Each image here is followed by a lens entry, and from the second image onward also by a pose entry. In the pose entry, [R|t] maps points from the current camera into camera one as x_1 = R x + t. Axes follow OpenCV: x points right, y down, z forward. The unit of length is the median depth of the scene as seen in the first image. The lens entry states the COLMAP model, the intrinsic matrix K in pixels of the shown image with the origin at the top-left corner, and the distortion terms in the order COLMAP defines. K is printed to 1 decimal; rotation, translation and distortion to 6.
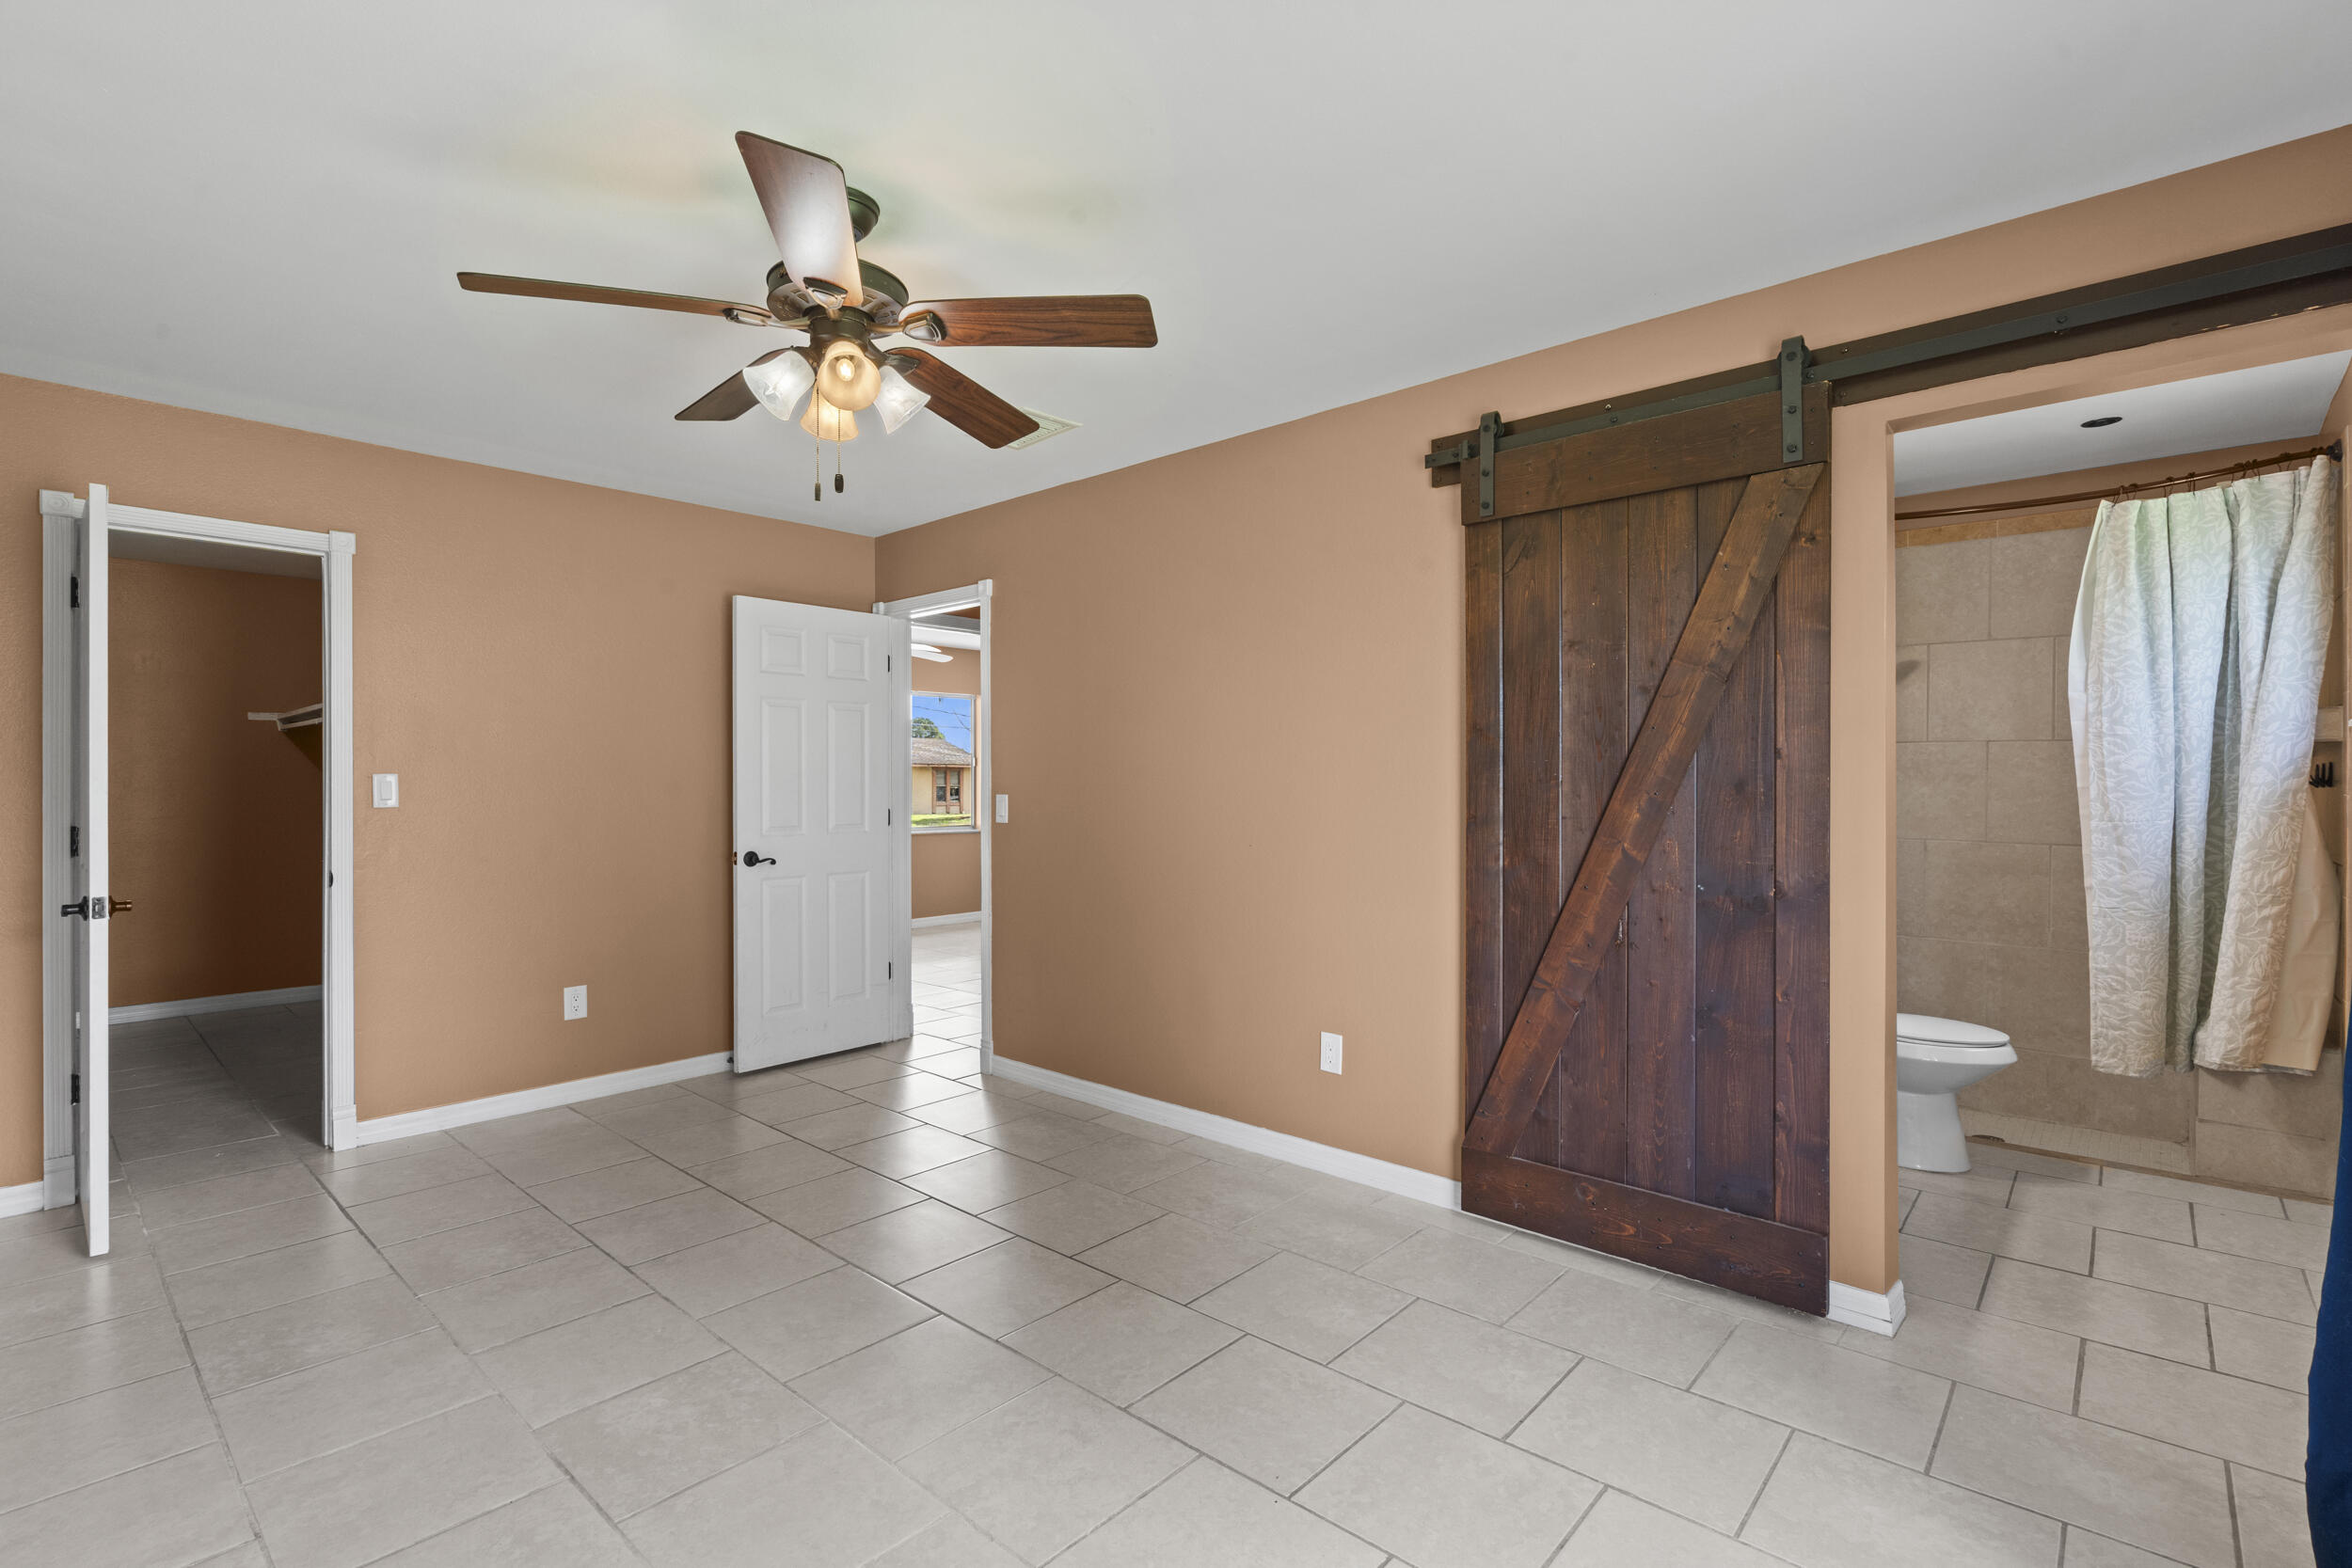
lens RADIAL K [[1084.6, 0, 1170.9], [0, 1084.6, 780.9], [0, 0, 1]] dist [-0.001224, -0.000451]
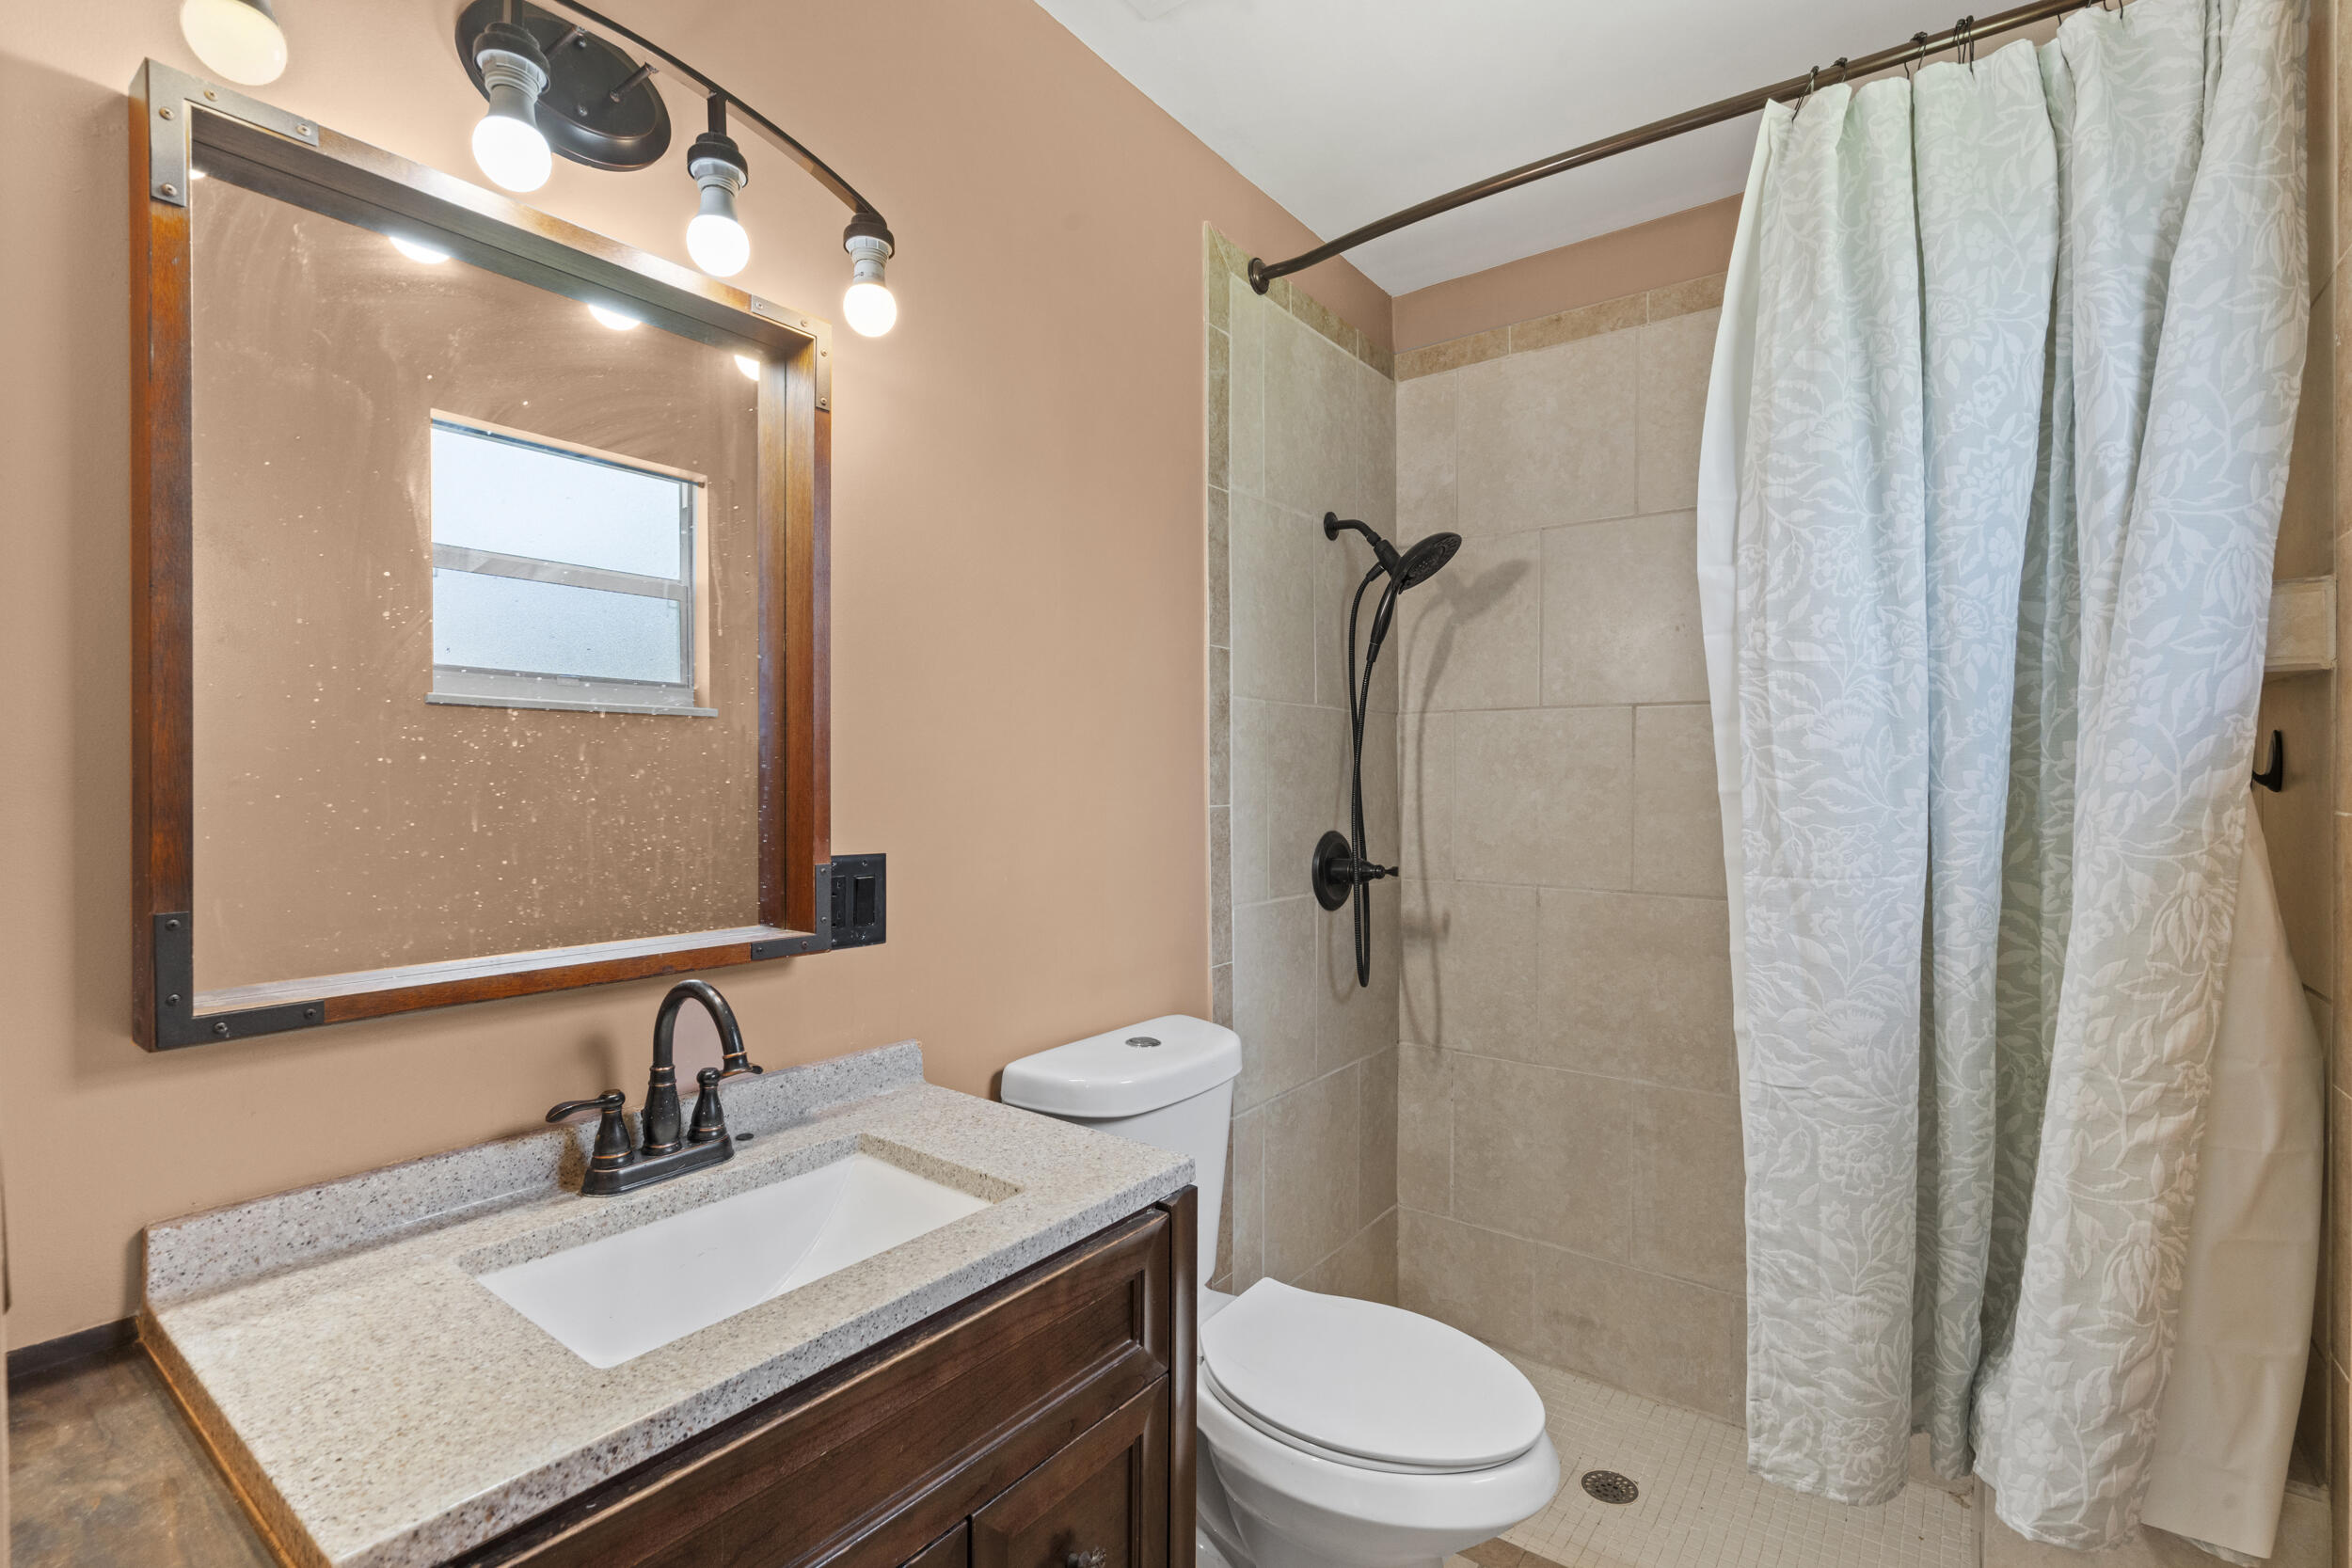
lens RADIAL K [[1077.4, 0, 1176.0], [0, 1077.4, 784.0], [0, 0, 1]] dist [-0.001161, 0.000521]
pose [[0.995134, -0.002761, 0.098487, 0.608299], [0.002580, 0.999995, 0.001972, 0.001180], [-0.098492, -0.001709, 0.995136, 0.628166]]
